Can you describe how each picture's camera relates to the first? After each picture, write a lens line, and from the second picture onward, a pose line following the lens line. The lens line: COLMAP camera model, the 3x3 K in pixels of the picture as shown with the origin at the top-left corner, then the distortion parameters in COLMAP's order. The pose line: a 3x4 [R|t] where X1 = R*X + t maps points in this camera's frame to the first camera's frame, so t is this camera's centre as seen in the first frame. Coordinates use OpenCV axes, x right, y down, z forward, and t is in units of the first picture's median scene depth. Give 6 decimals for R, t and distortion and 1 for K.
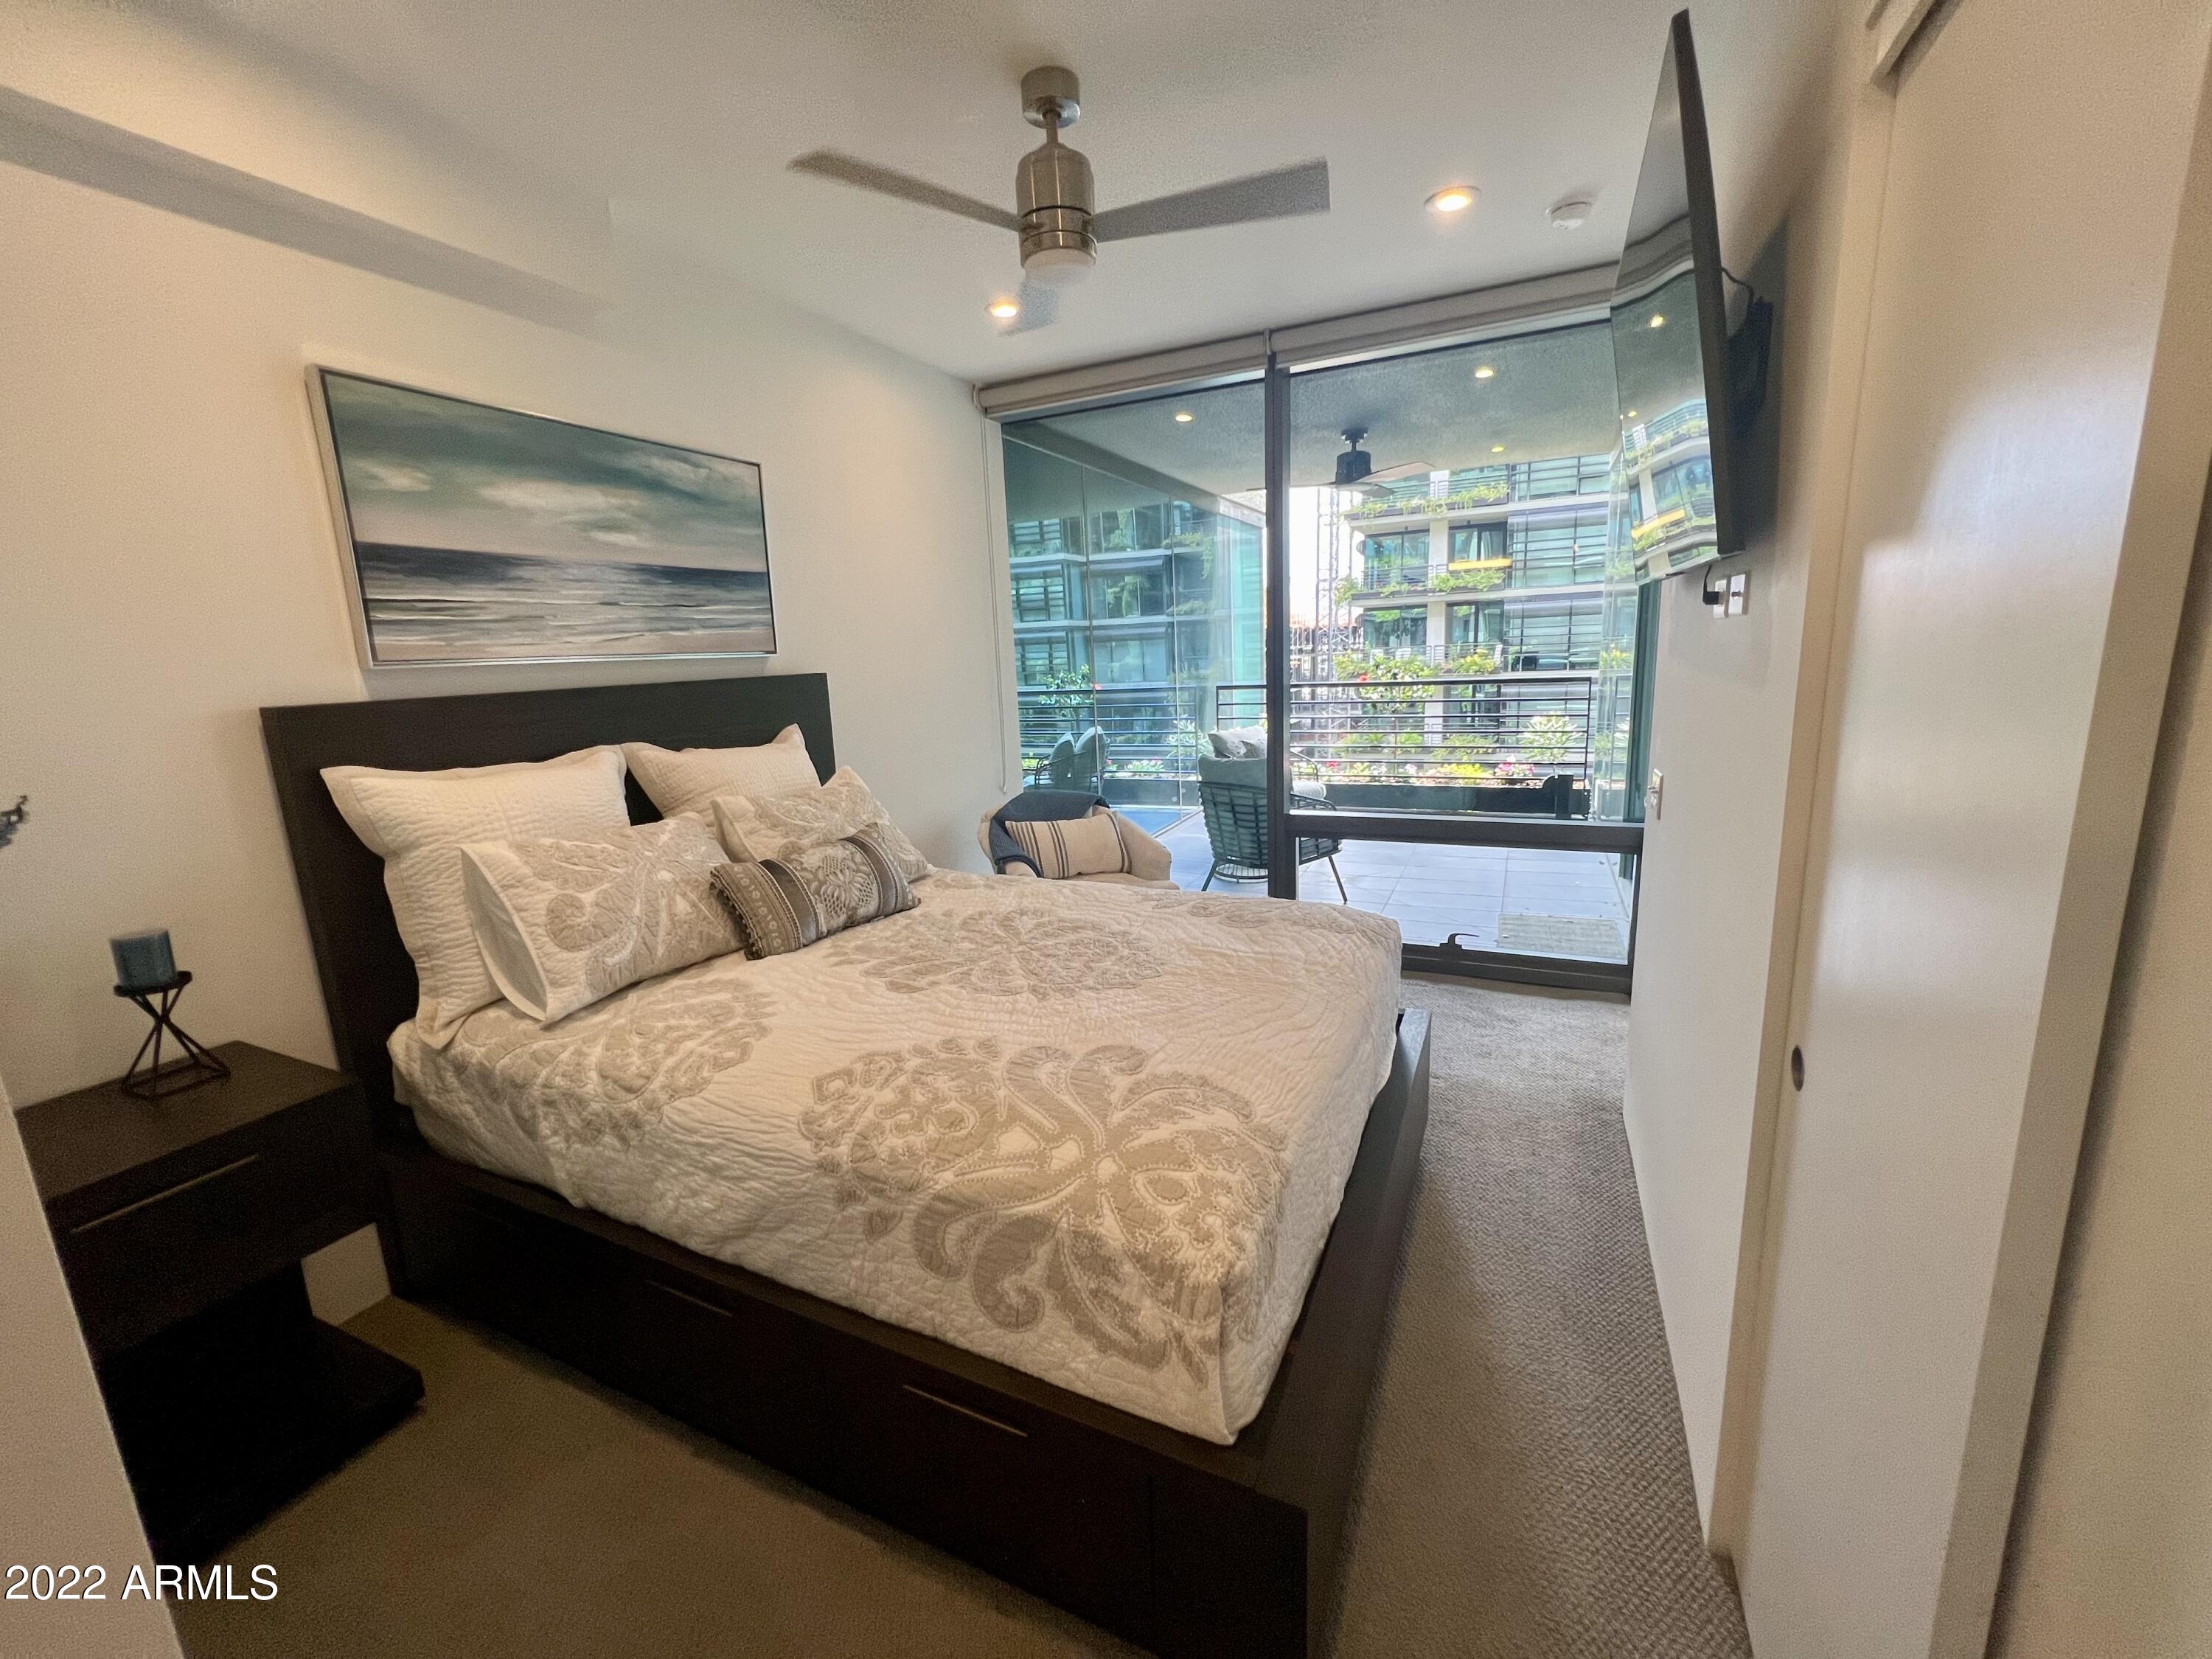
lens RADIAL K [[885.7, 0, 1091.1], [0, 885.7, 830.2], [0, 0, 1]] dist [0.000533, 0.000161]
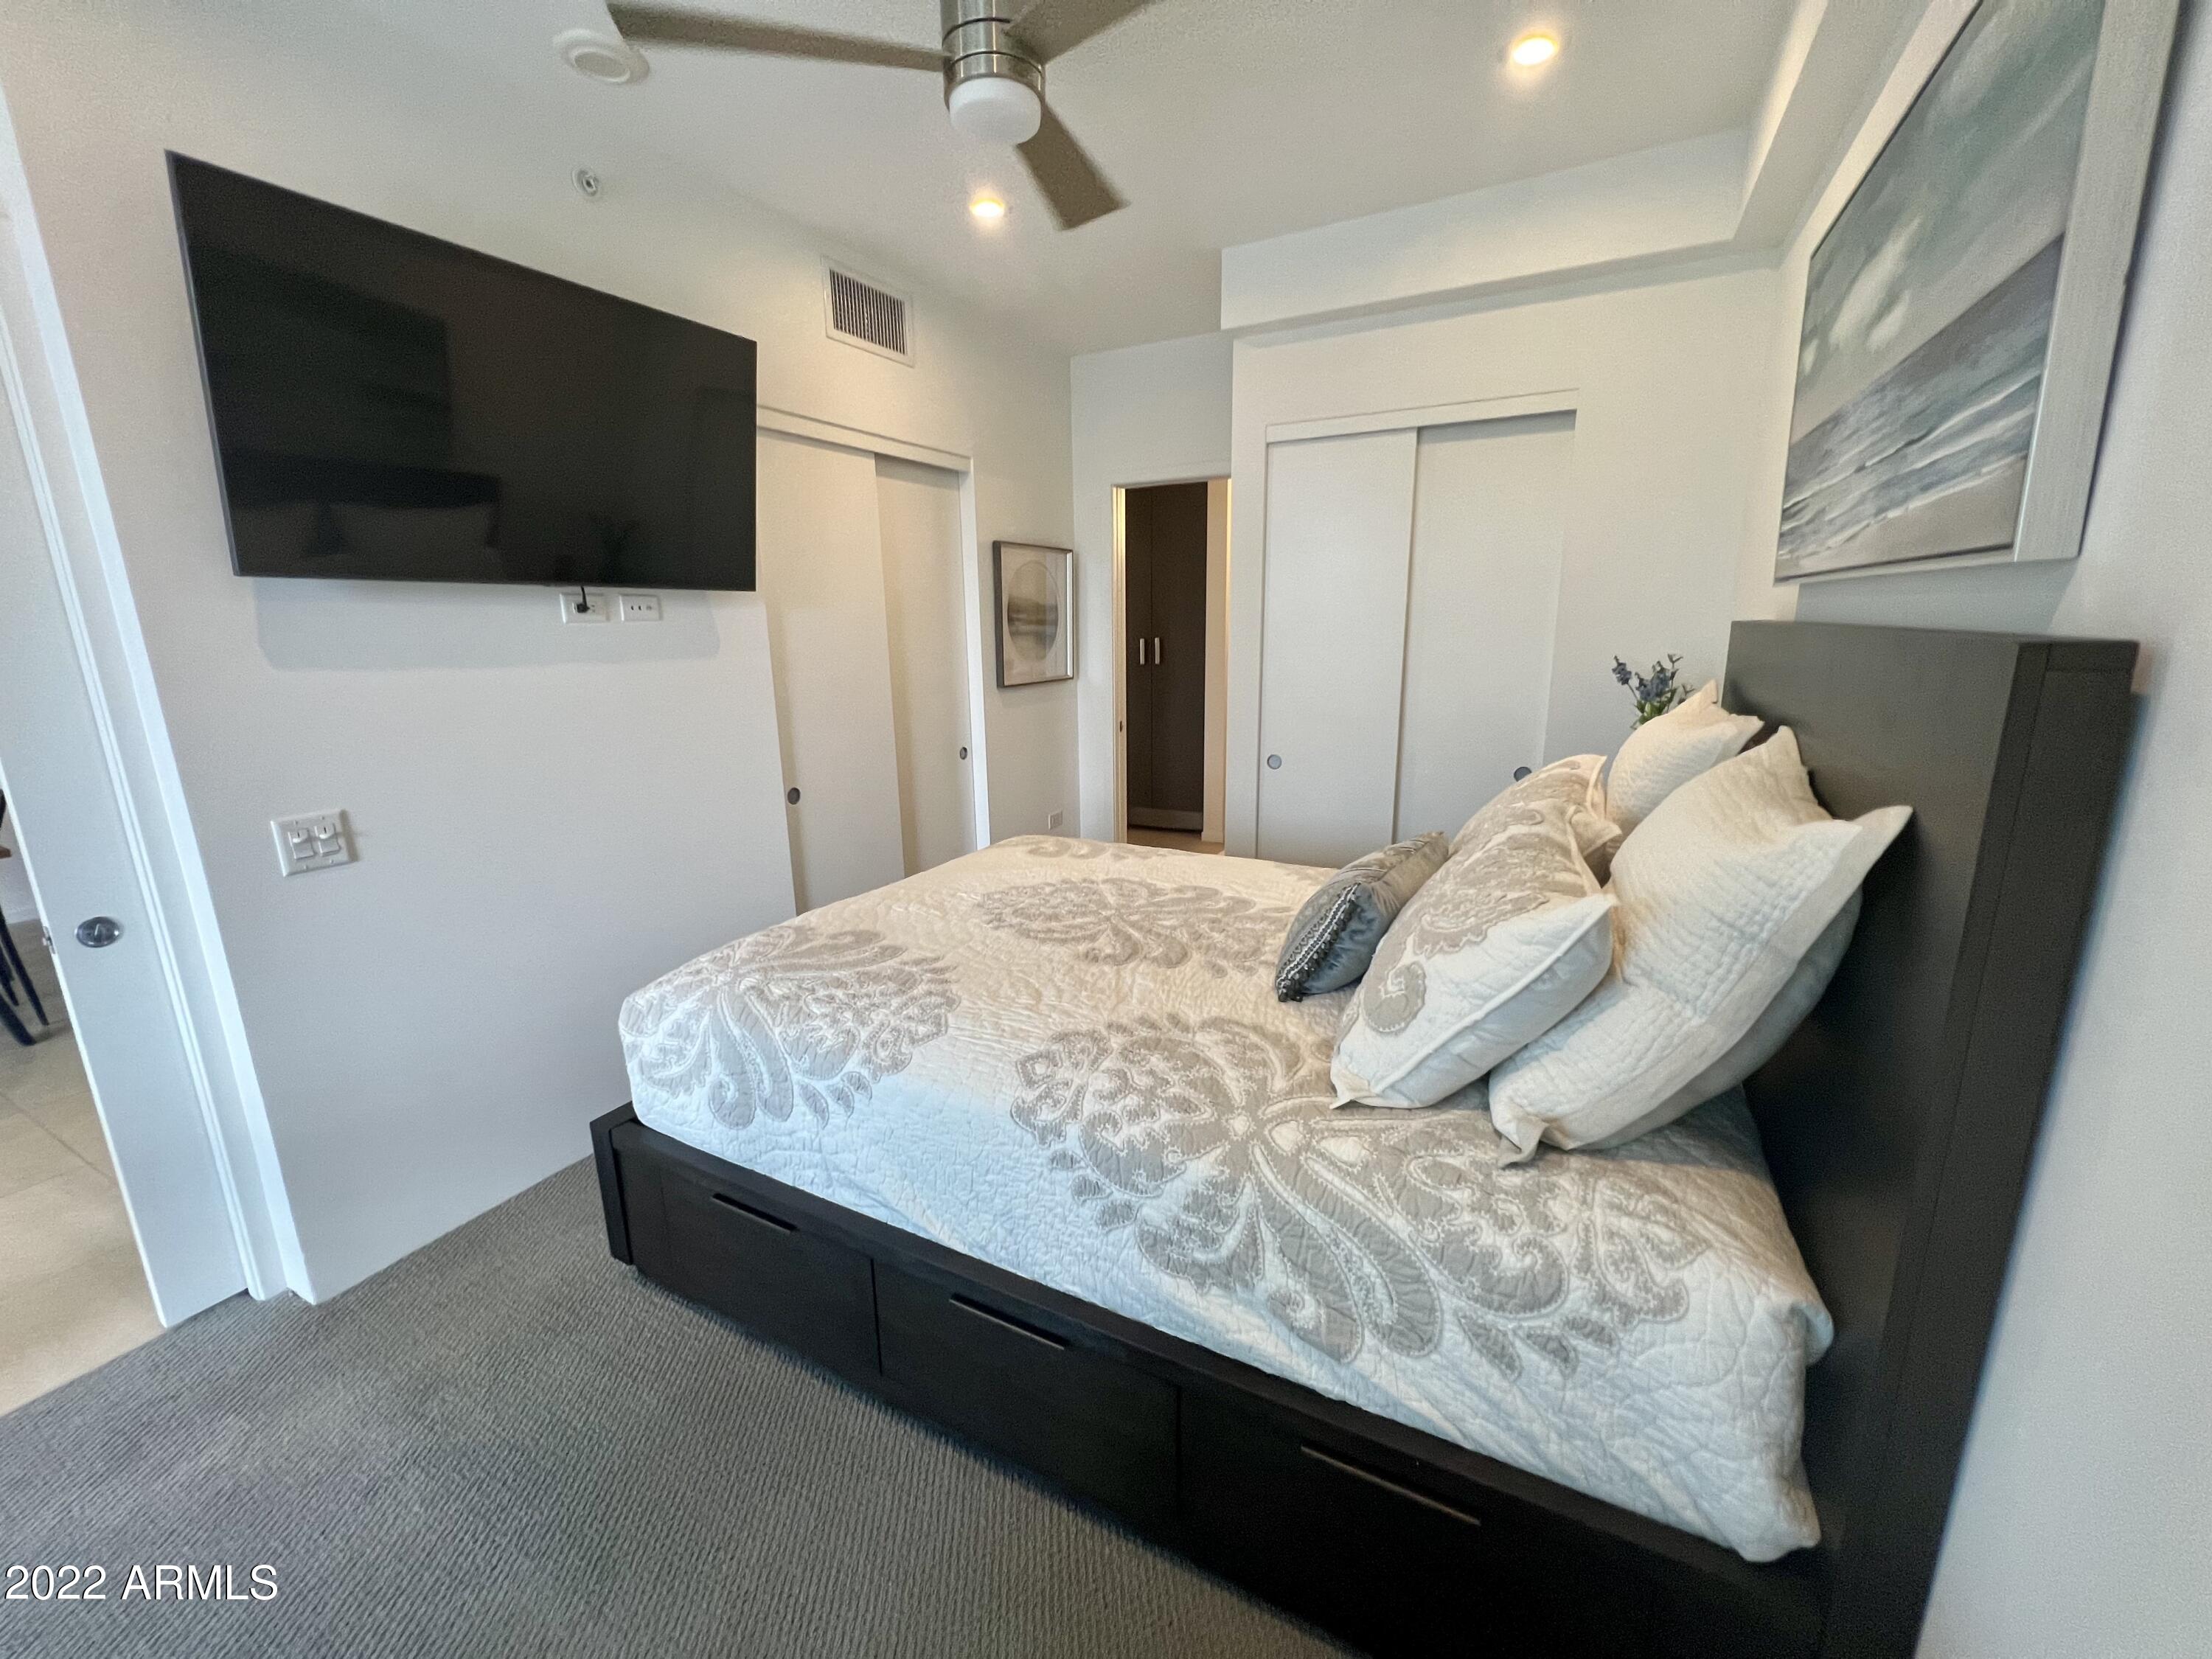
lens RADIAL K [[885.7, 0, 1095.5], [0, 885.7, 837.2], [0, 0, 1]] dist [0.000533, 0.000161]
pose [[-0.996091, 0.063058, 0.061865, -0.120275], [0.083328, 0.903194, 0.421067, -0.340054], [-0.029325, 0.424576, -0.904917, 1.702878]]
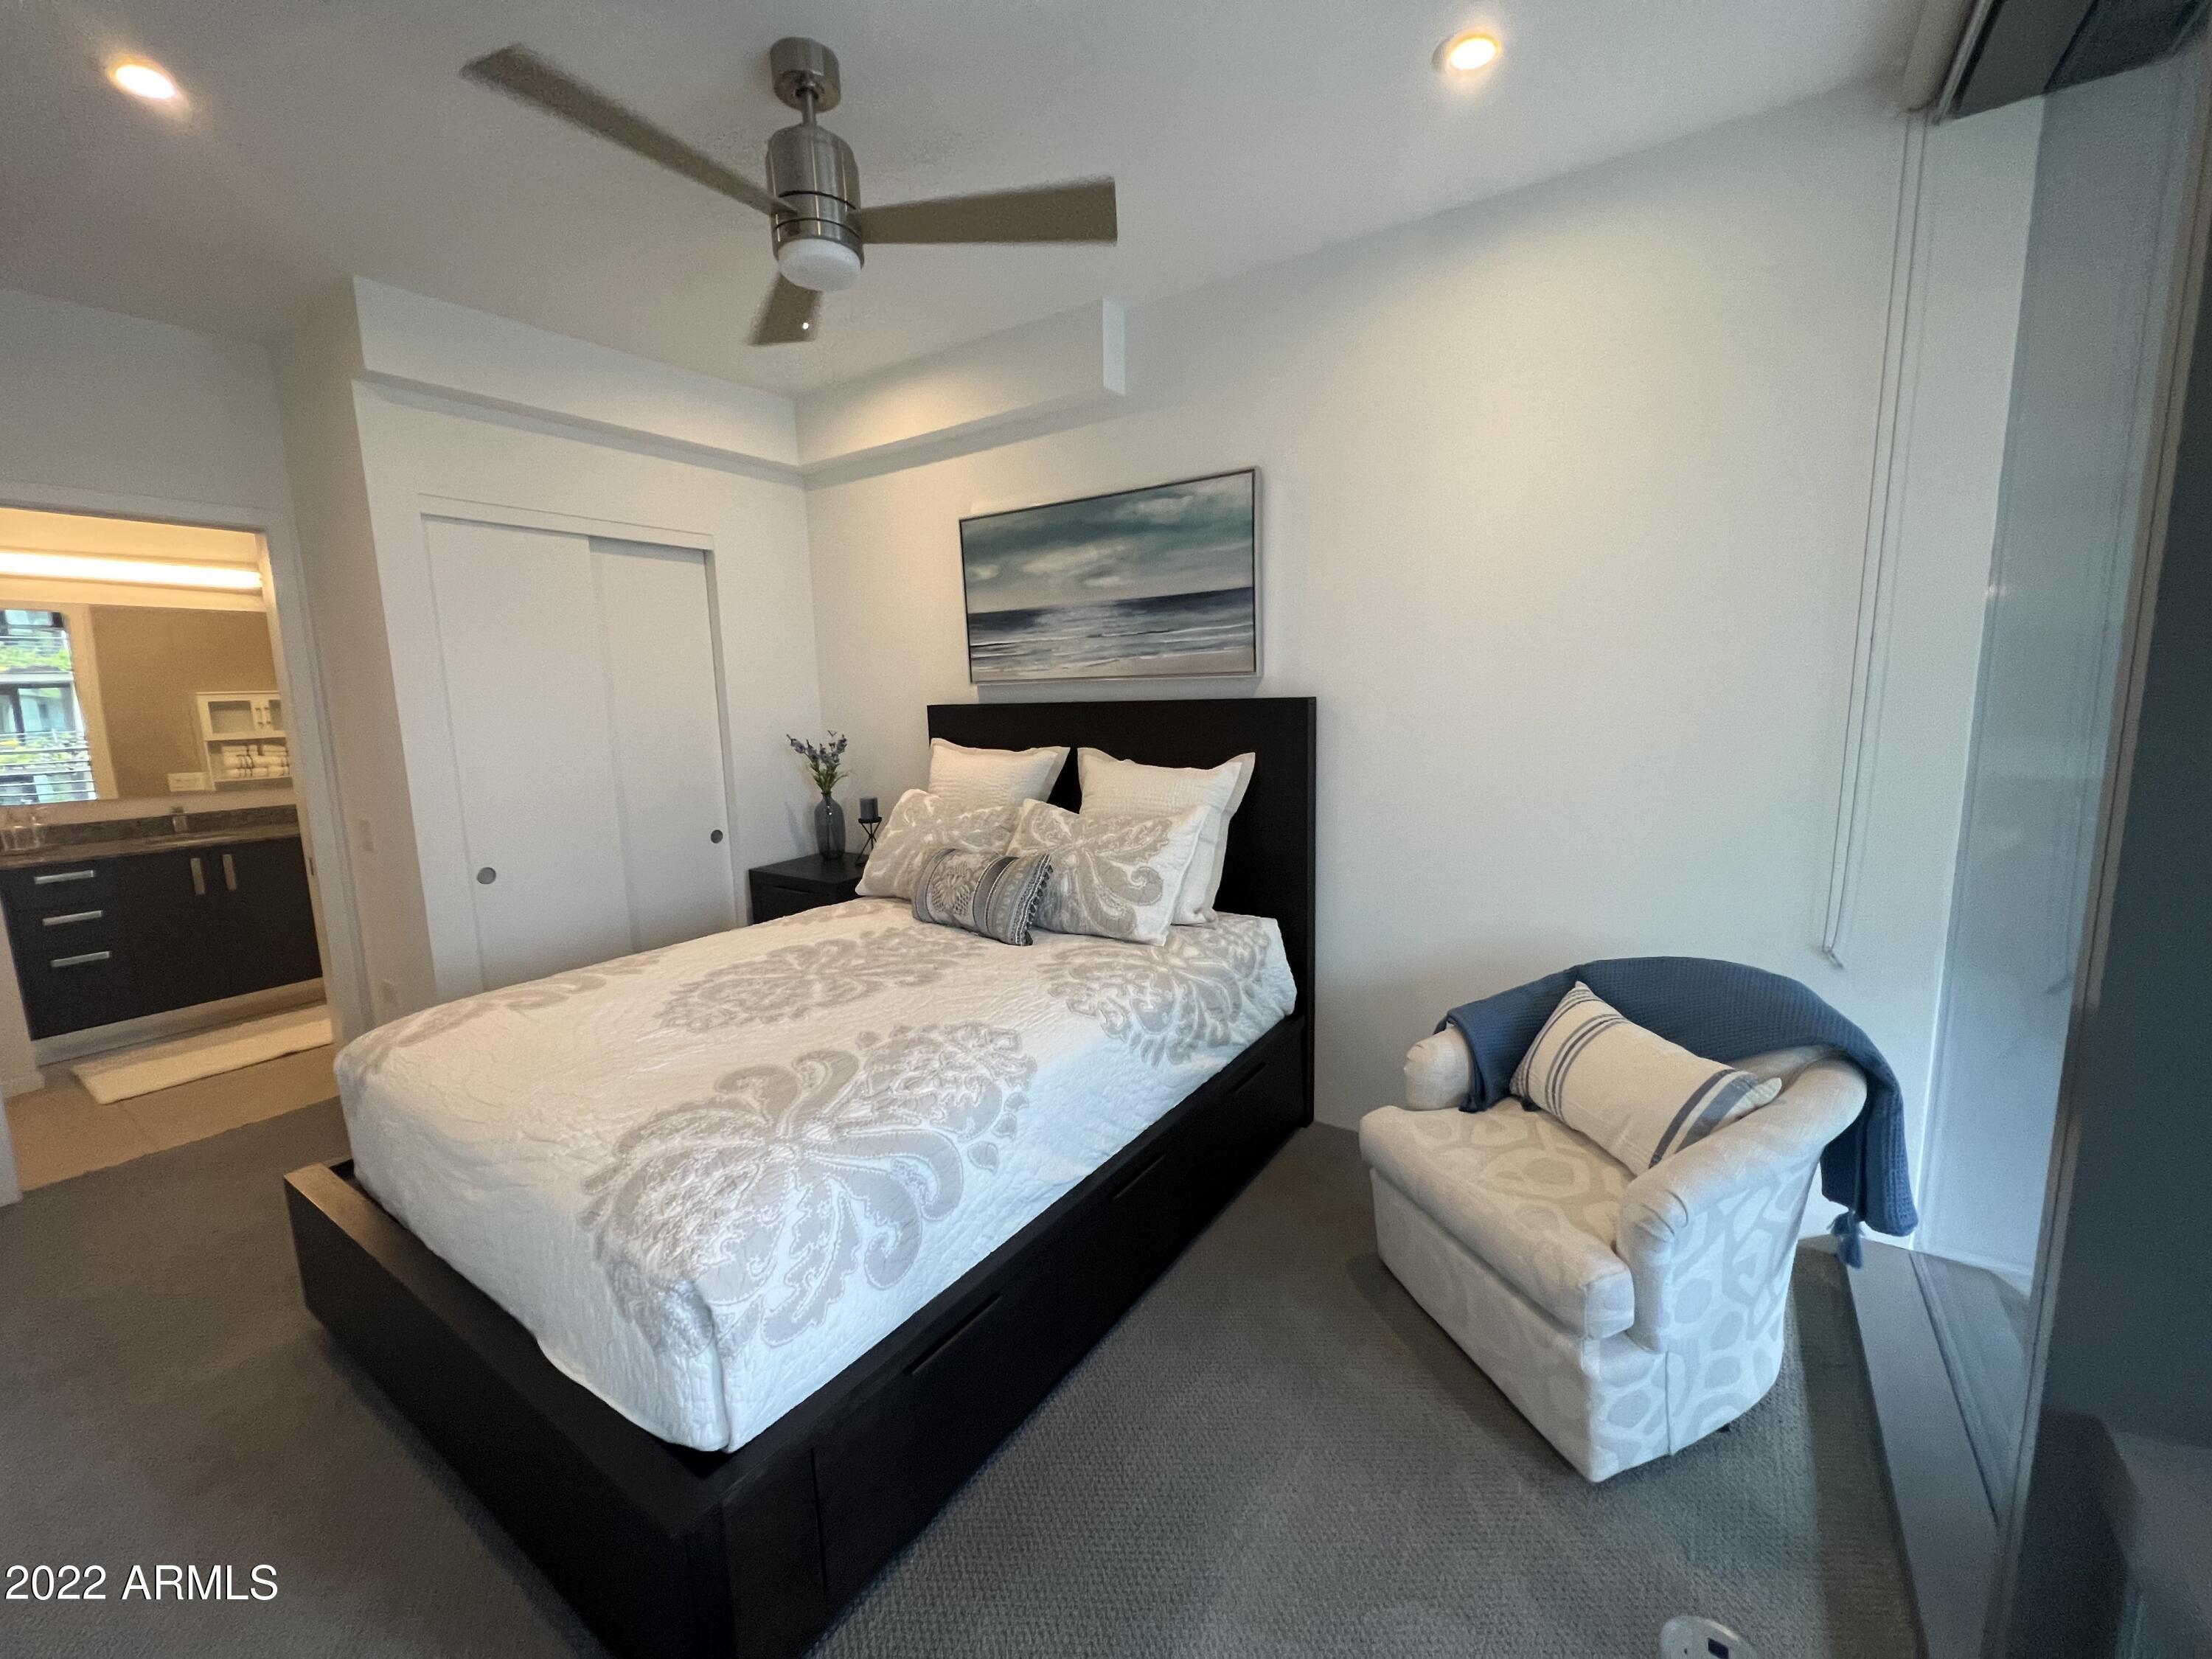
lens RADIAL K [[885.7, 0, 1104.3], [0, 885.7, 835.4], [0, 0, 1]] dist [0.000533, 0.000161]
pose [[-0.146114, 0.219888, -0.964520, 0.780072], [-0.158479, 0.957189, 0.242225, -0.312914], [0.976491, 0.188248, -0.105011, 1.285834]]
